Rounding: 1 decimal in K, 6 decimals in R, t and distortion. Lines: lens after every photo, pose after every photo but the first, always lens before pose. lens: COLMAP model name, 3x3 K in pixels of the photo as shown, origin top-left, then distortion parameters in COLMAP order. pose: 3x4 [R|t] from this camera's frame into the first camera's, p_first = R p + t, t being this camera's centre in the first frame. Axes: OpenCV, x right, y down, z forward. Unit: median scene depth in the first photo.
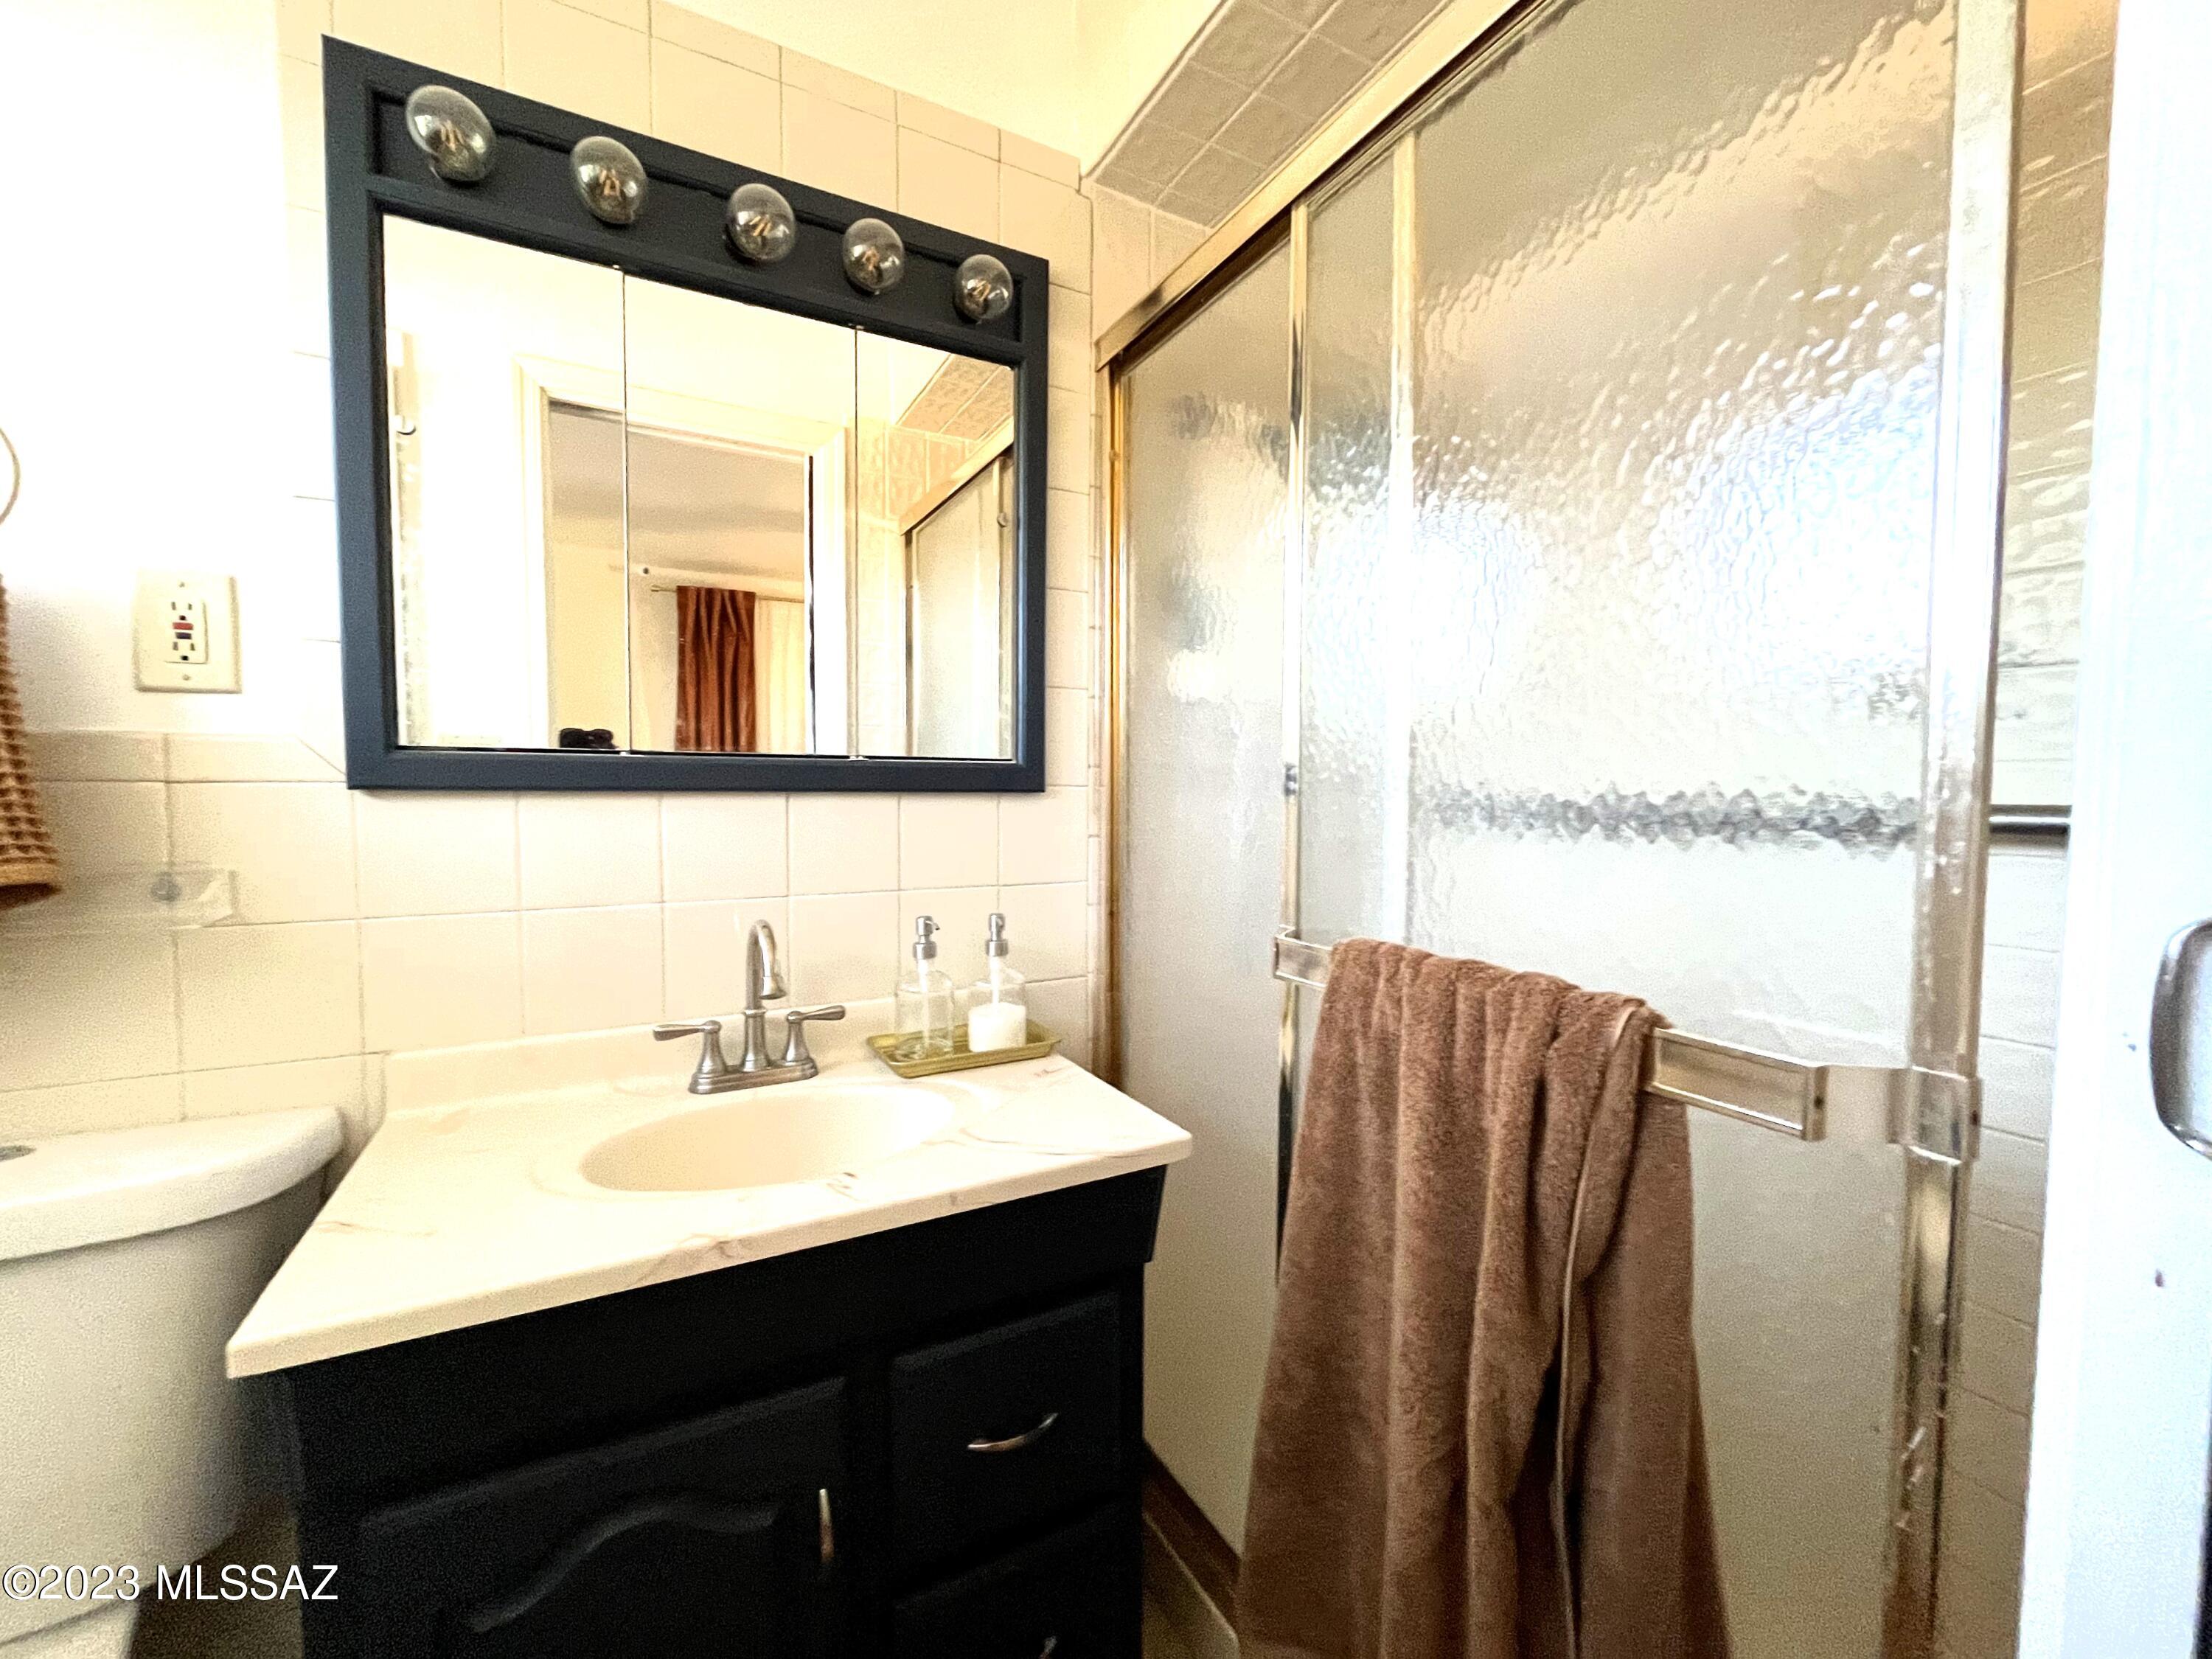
lens RADIAL K [[891.8, 0, 1107.4], [0, 891.8, 828.8], [0, 0, 1]] dist [-0.003747, 0.000166]
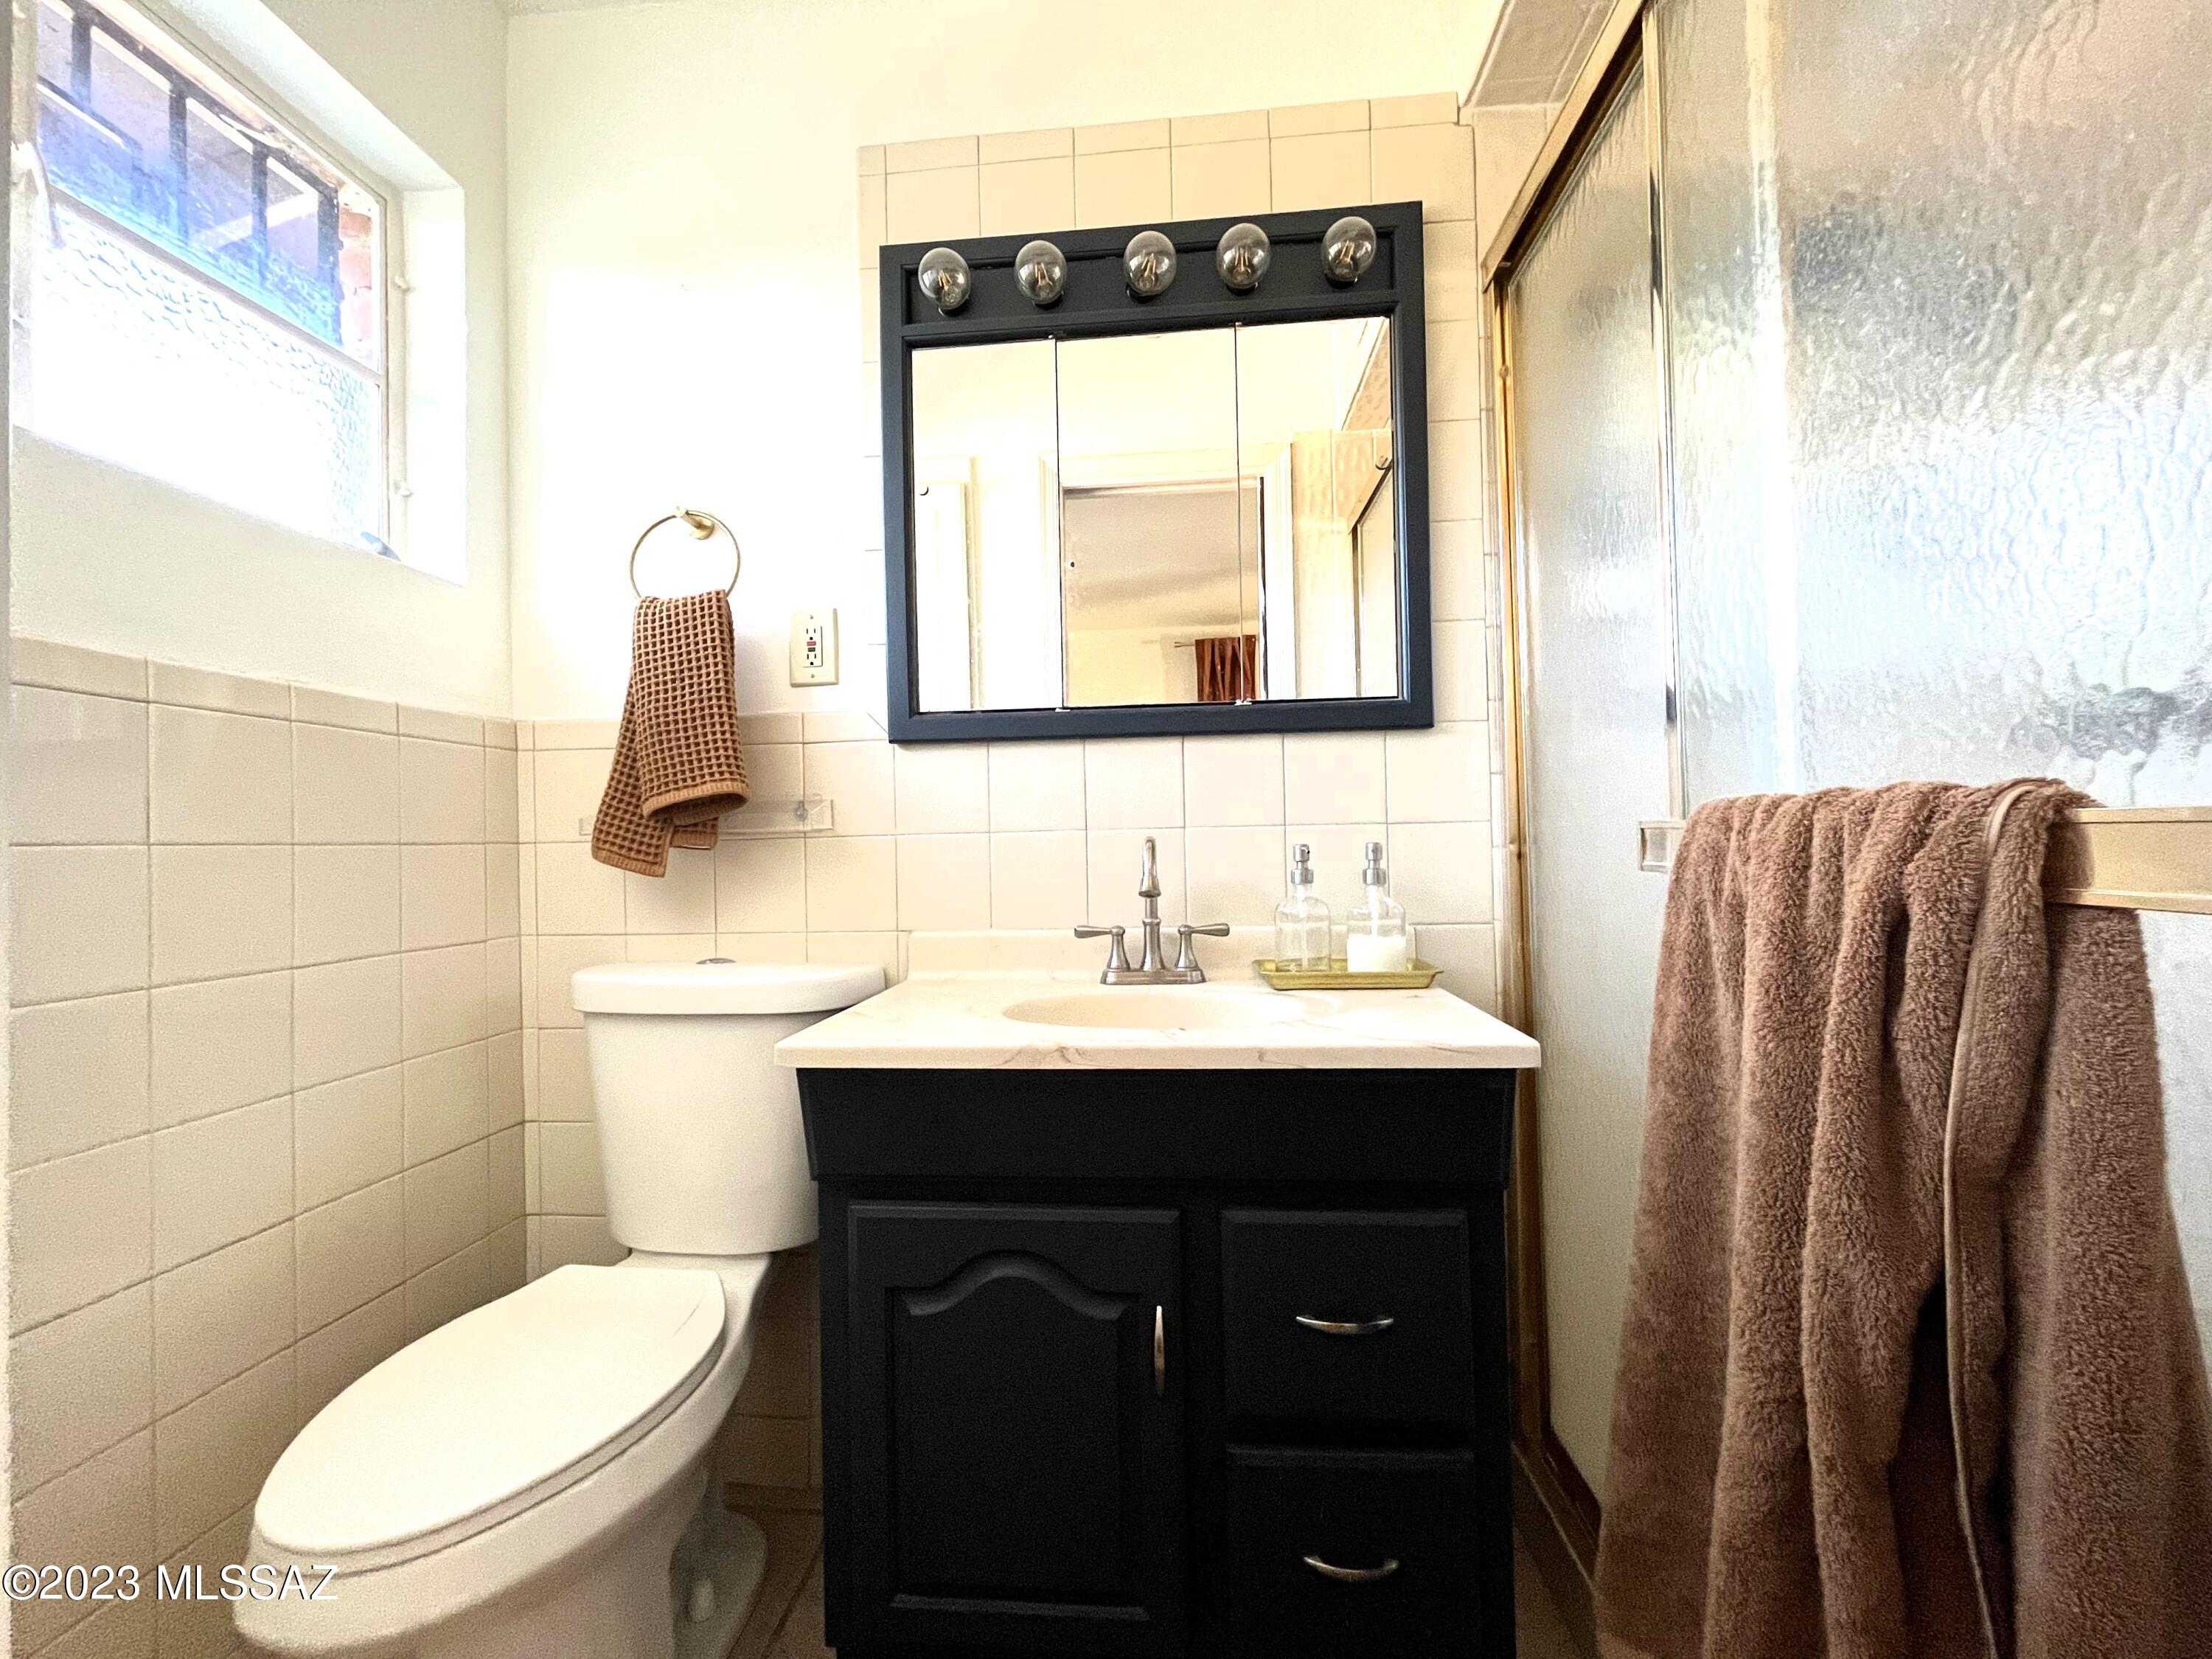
lens RADIAL K [[891.8, 0, 1110.3], [0, 891.8, 831.8], [0, 0, 1]] dist [-0.003747, 0.000166]
pose [[0.833737, -0.032000, -0.551234, 0.213112], [0.002056, 0.998492, -0.054854, 0.159870], [0.552158, 0.044601, 0.832545, -0.002682]]
